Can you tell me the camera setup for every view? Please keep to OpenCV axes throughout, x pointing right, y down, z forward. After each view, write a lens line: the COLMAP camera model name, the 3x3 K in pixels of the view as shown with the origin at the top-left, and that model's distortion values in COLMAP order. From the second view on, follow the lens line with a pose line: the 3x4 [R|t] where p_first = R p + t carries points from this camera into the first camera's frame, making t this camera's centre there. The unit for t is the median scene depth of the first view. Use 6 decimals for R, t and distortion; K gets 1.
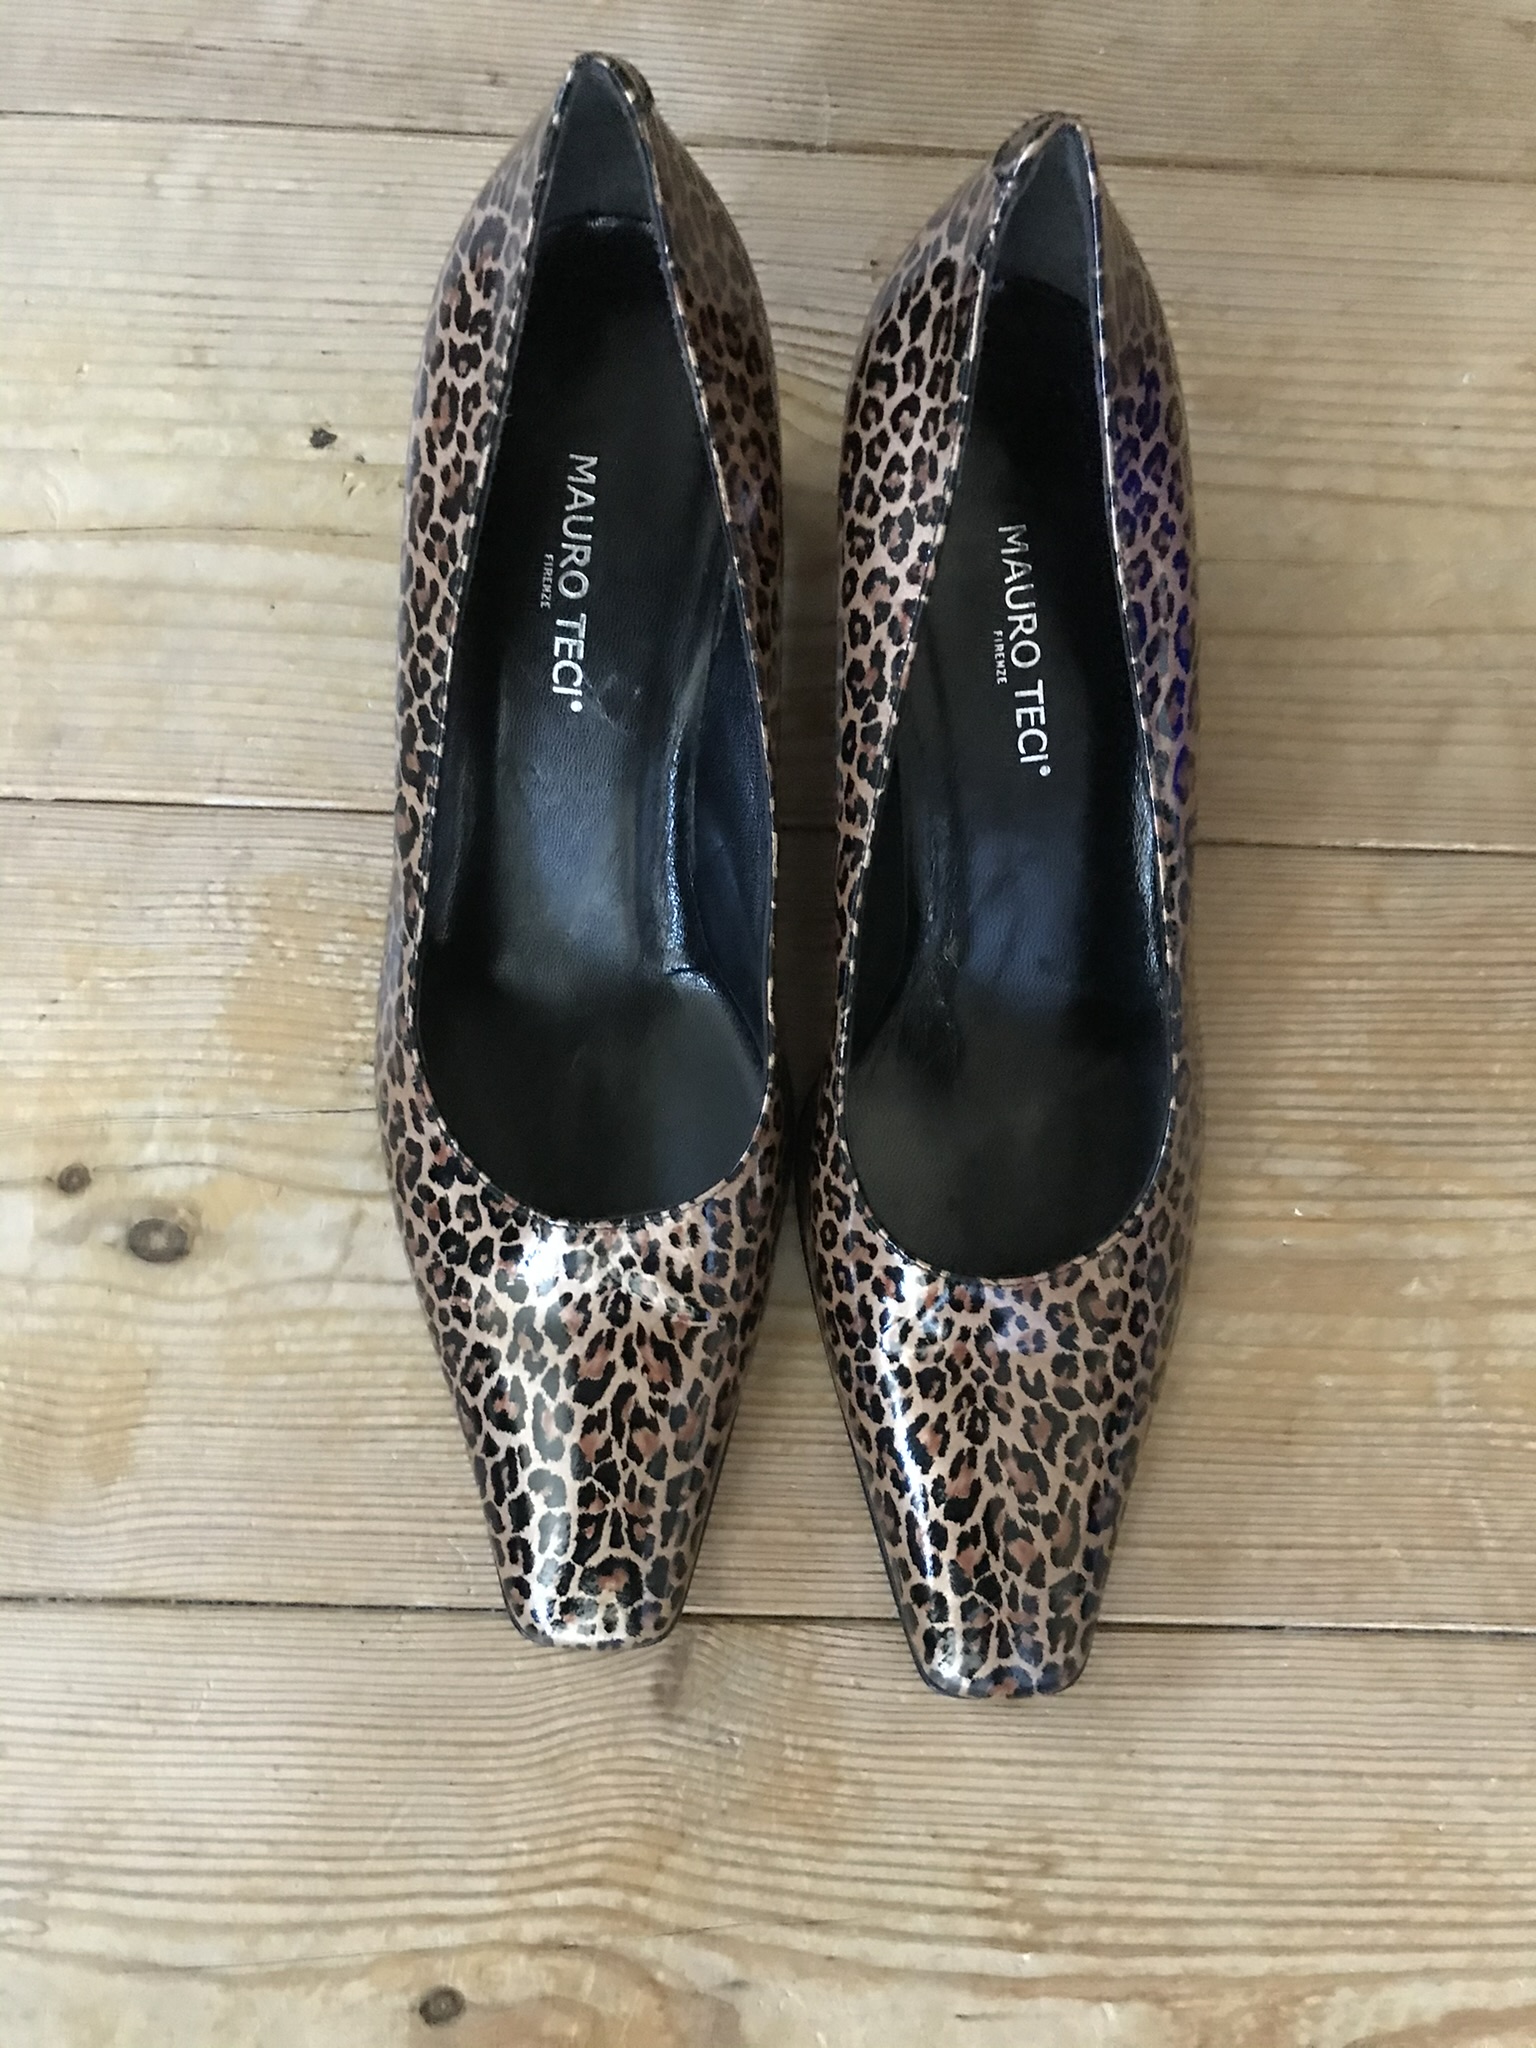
lens RADIAL K [[1682.2, 0, 768.0], [0, 1682.2, 1024.0], [0, 0, 1]] dist [0.007994, -0.006629]
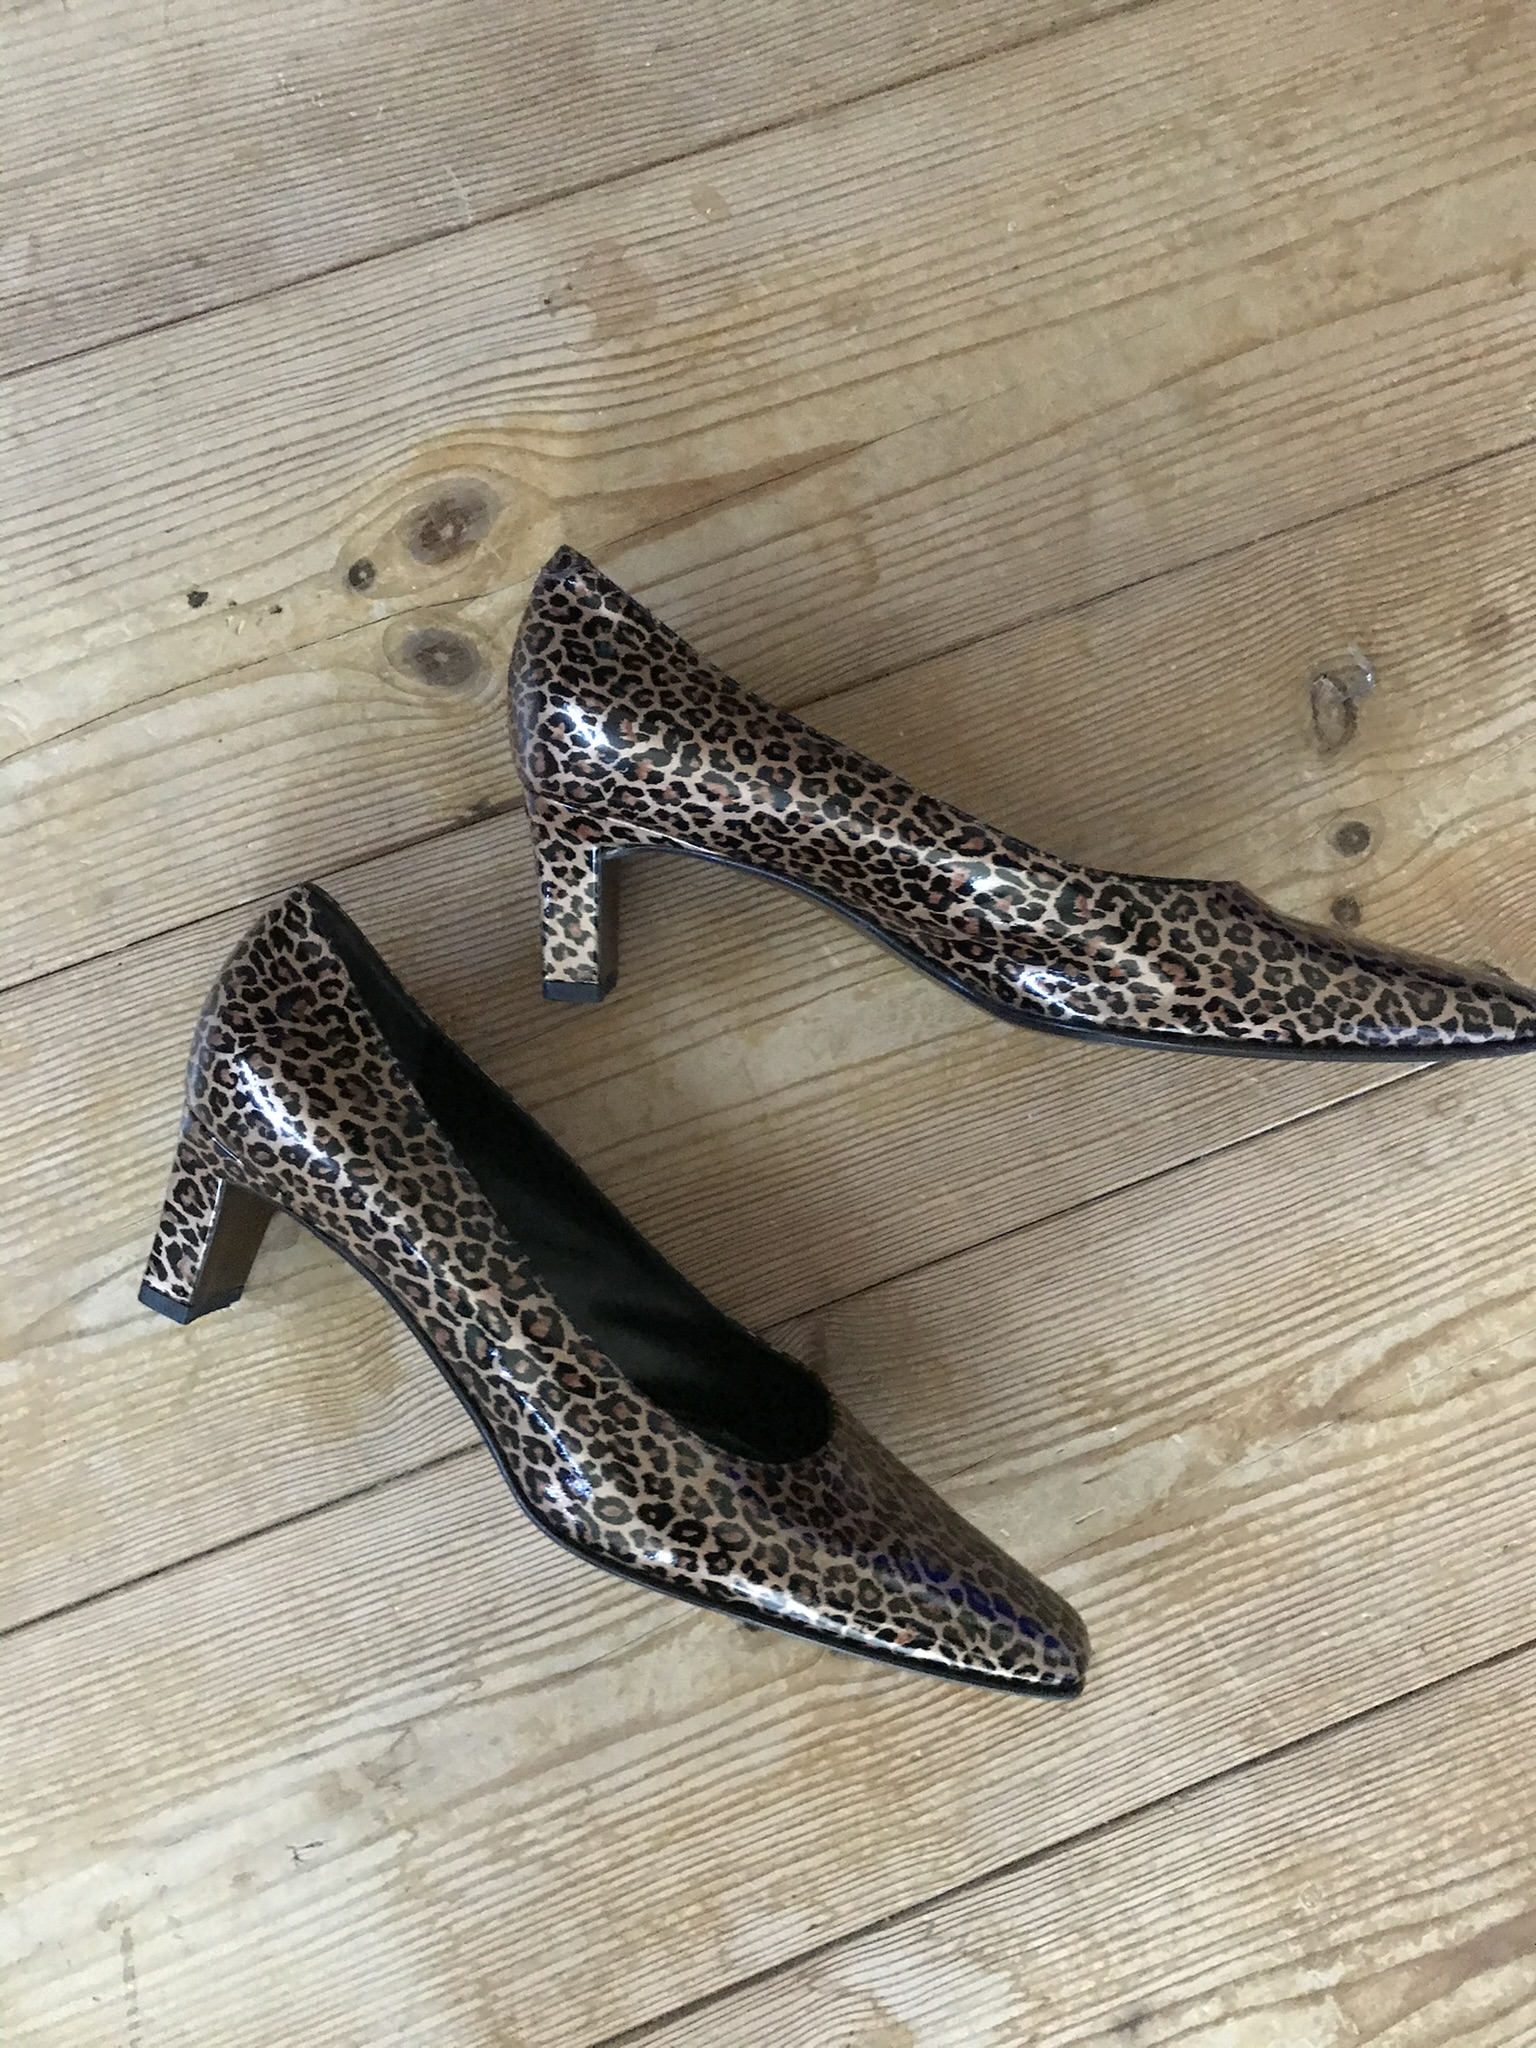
lens RADIAL K [[1682.2, 0, 768.0], [0, 1682.2, 1024.0], [0, 0, 1]] dist [0.007994, -0.006629]
pose [[0.922519, -0.380489, 0.064706, -0.080676], [0.369693, 0.919298, 0.134974, -0.073941], [-0.110840, -0.100595, 0.988734, -0.358717]]
